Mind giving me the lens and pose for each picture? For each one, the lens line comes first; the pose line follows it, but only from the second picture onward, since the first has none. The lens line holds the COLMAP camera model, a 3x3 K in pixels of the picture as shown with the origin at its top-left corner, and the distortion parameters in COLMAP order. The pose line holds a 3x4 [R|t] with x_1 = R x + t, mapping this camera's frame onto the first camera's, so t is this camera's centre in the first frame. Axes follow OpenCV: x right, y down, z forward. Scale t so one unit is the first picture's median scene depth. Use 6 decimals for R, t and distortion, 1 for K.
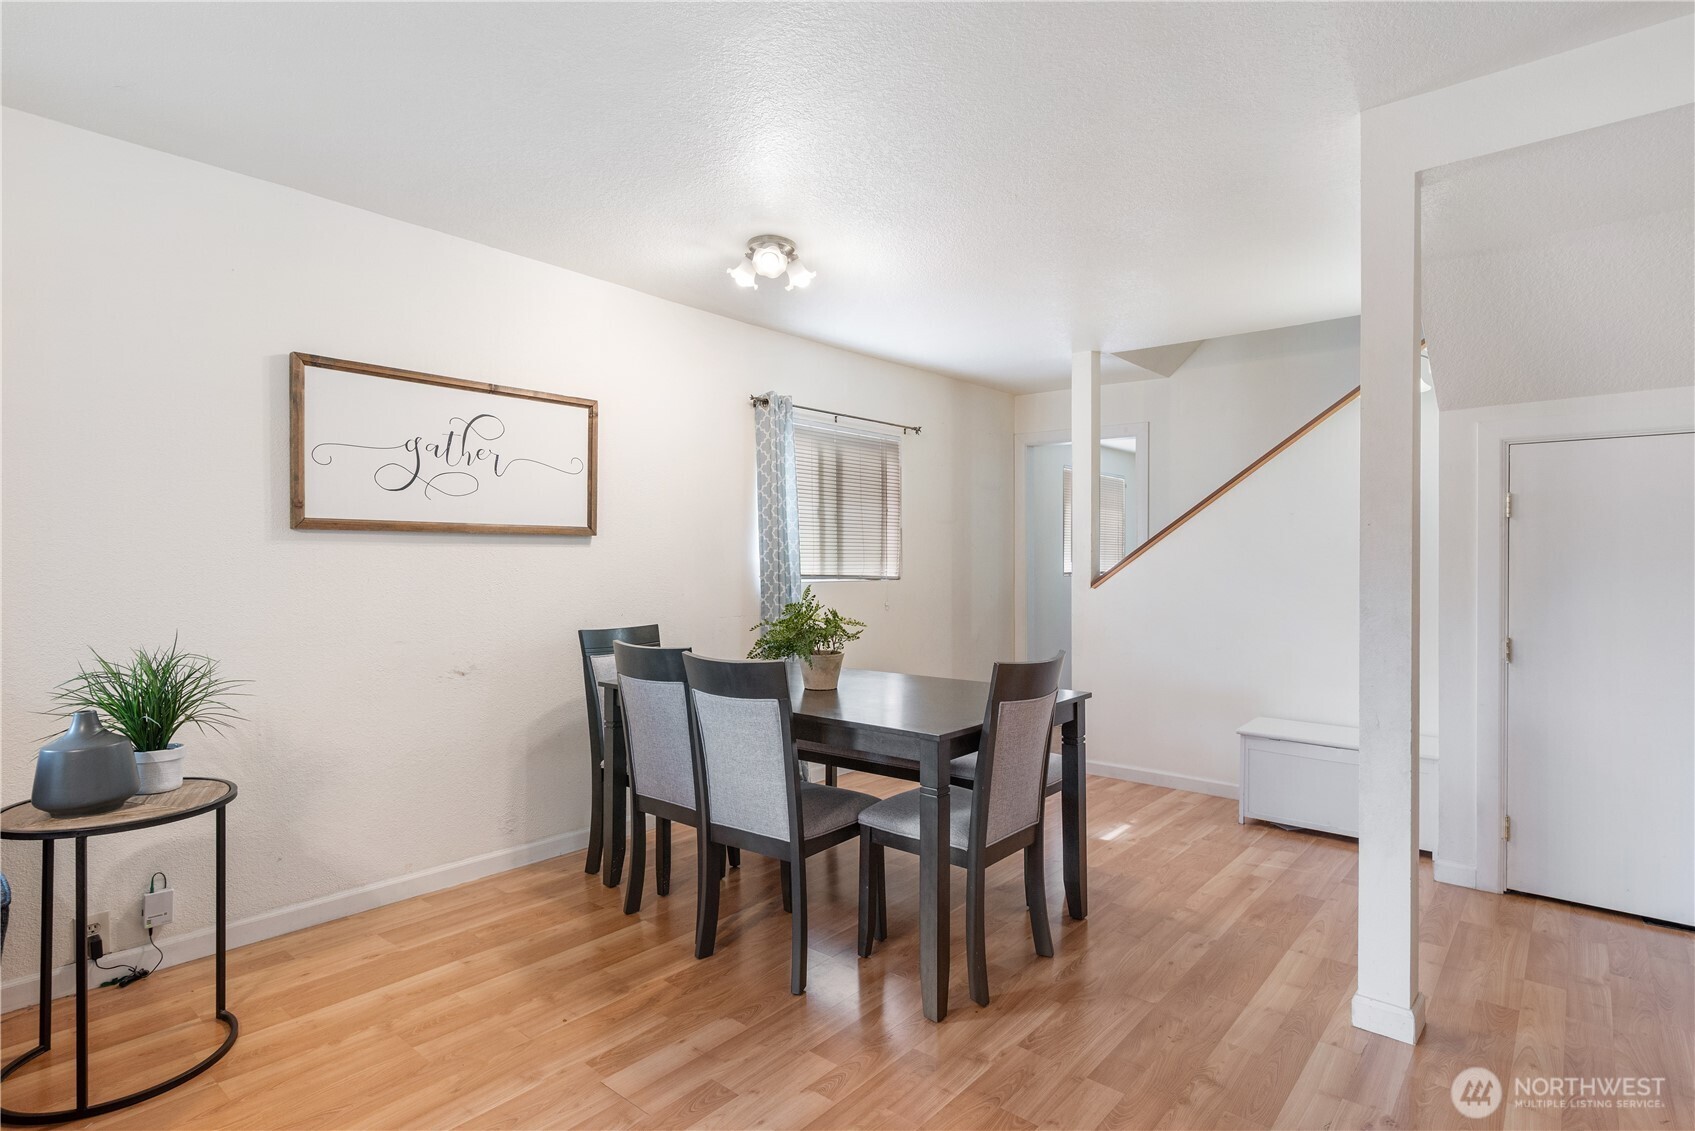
lens RADIAL K [[883.1, 0, 841.4], [0, 883.1, 569.3], [0, 0, 1]] dist [-0.000337, -0.000383]
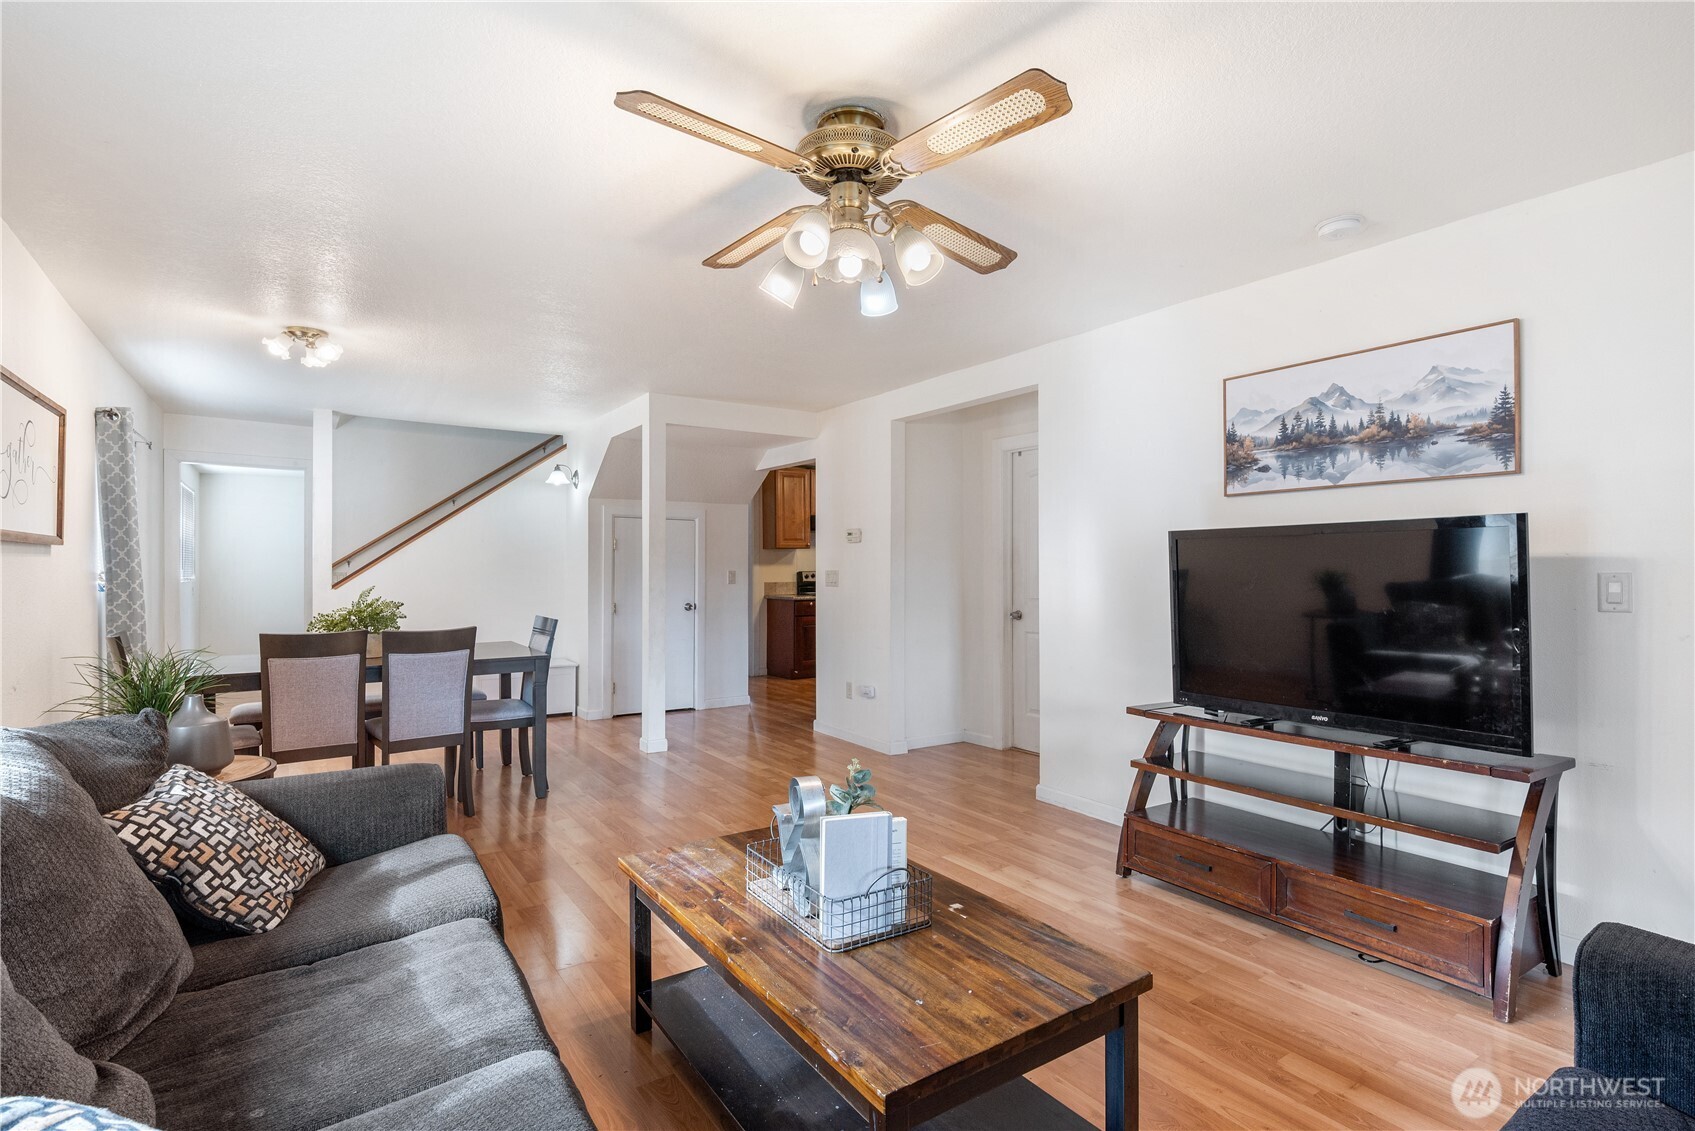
lens RADIAL K [[823.4, 0, 859.1], [0, 823.4, 569.3], [0, 0, 1]] dist [-0.008021, 0.005461]
pose [[0.235589, -0.002220, 0.971850, -1.112815], [0.003336, 0.999993, 0.001476, -0.009543], [-0.971847, 0.002895, 0.235595, -0.107286]]
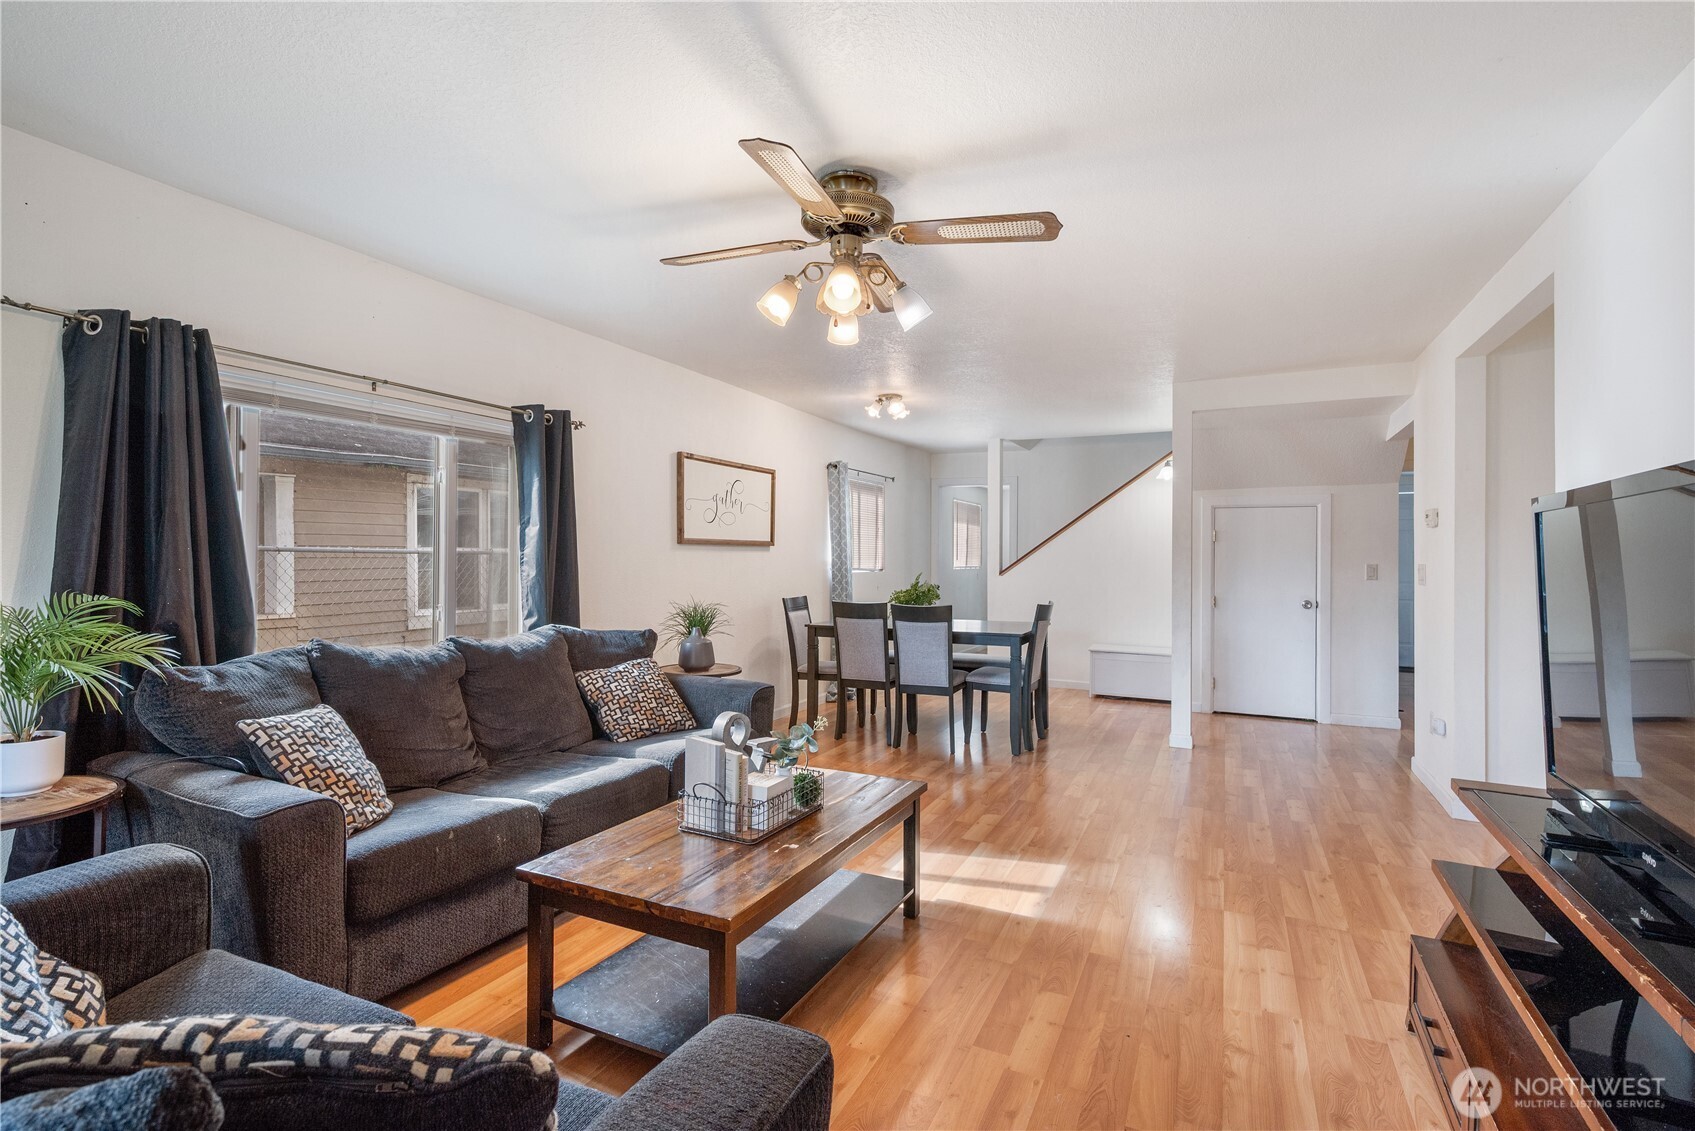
lens RADIAL K [[823.9, 0, 844.2], [0, 823.9, 553.1], [0, 0, 1]] dist [0.003104, 0.000833]
pose [[0.965518, 0.004728, 0.260293, -0.658584], [-0.001622, 0.999925, -0.012147, -0.003725], [-0.260331, 0.011306, 0.965453, -0.731276]]
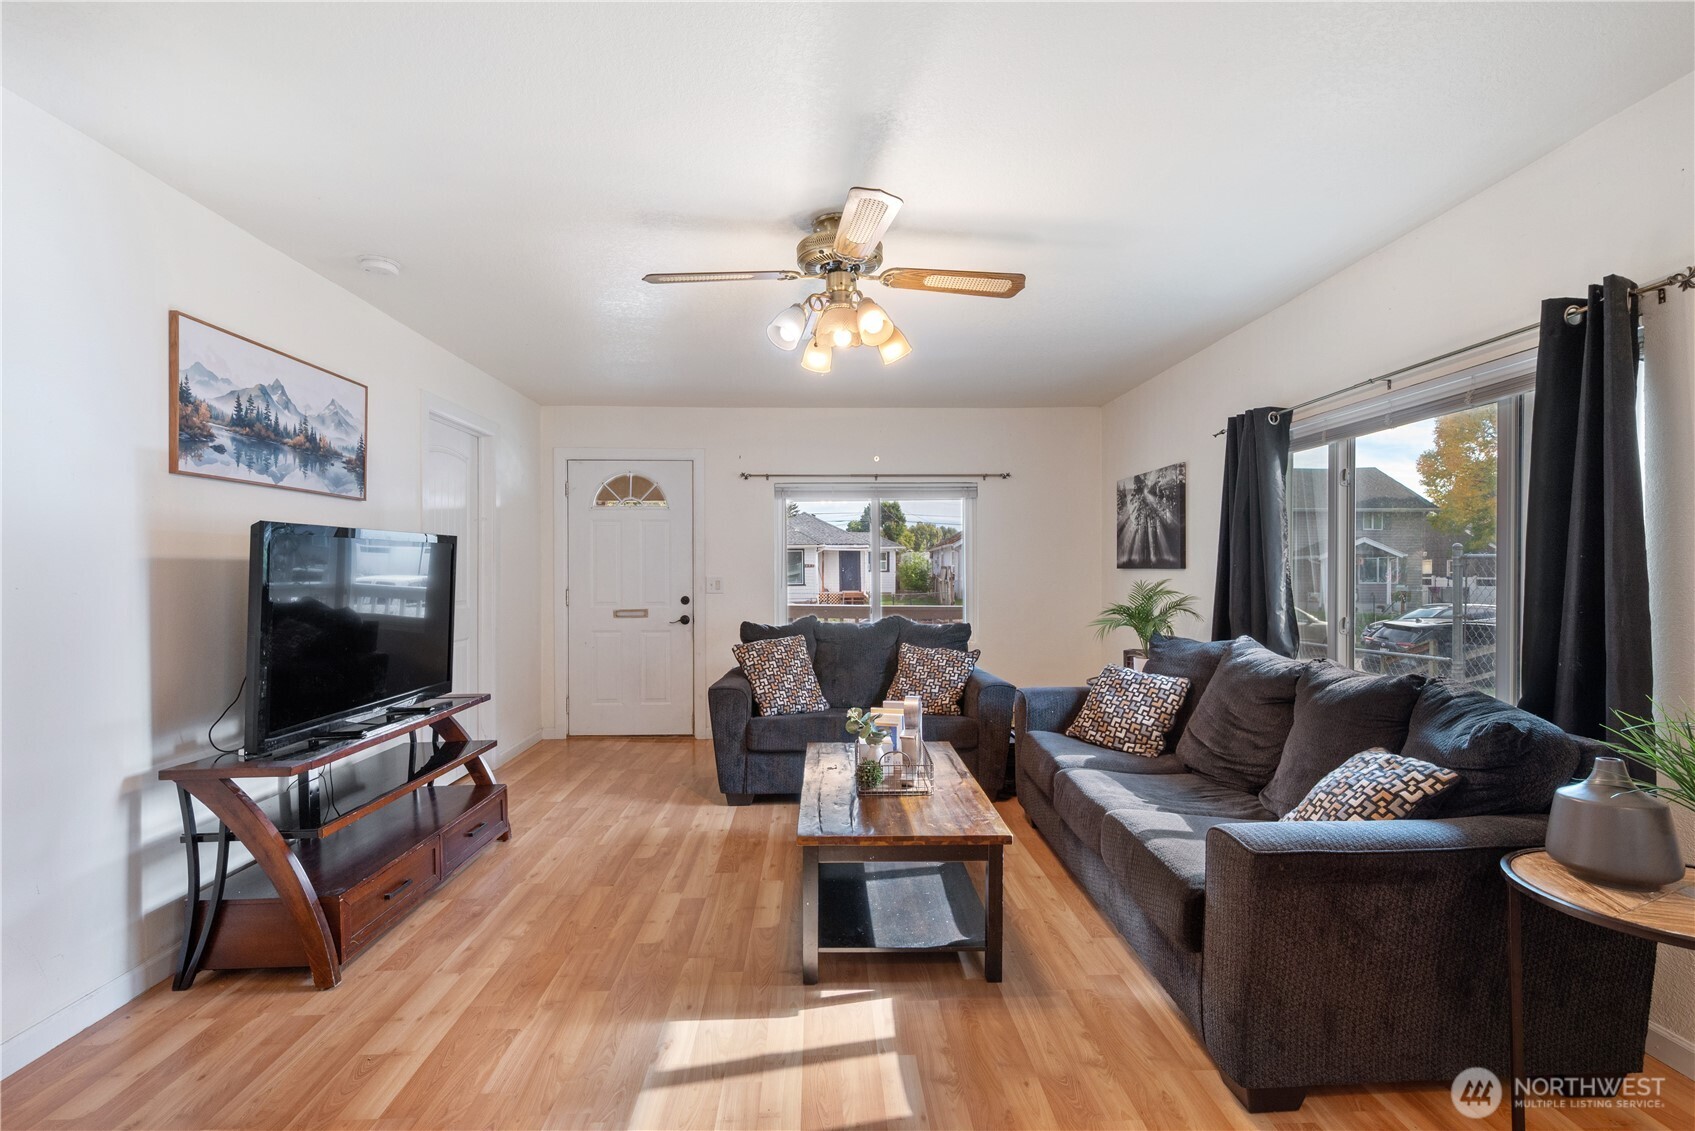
lens RADIAL K [[738.6, 0, 853.1], [0, 738.6, 568.4], [0, 0, 1]] dist [-0.002319, -0.000091]
pose [[-0.726047, 0.002239, -0.687641, 0.098534], [0.002932, 0.999996, 0.000160, -0.008954], [0.687639, -0.001900, -0.726051, 0.655247]]
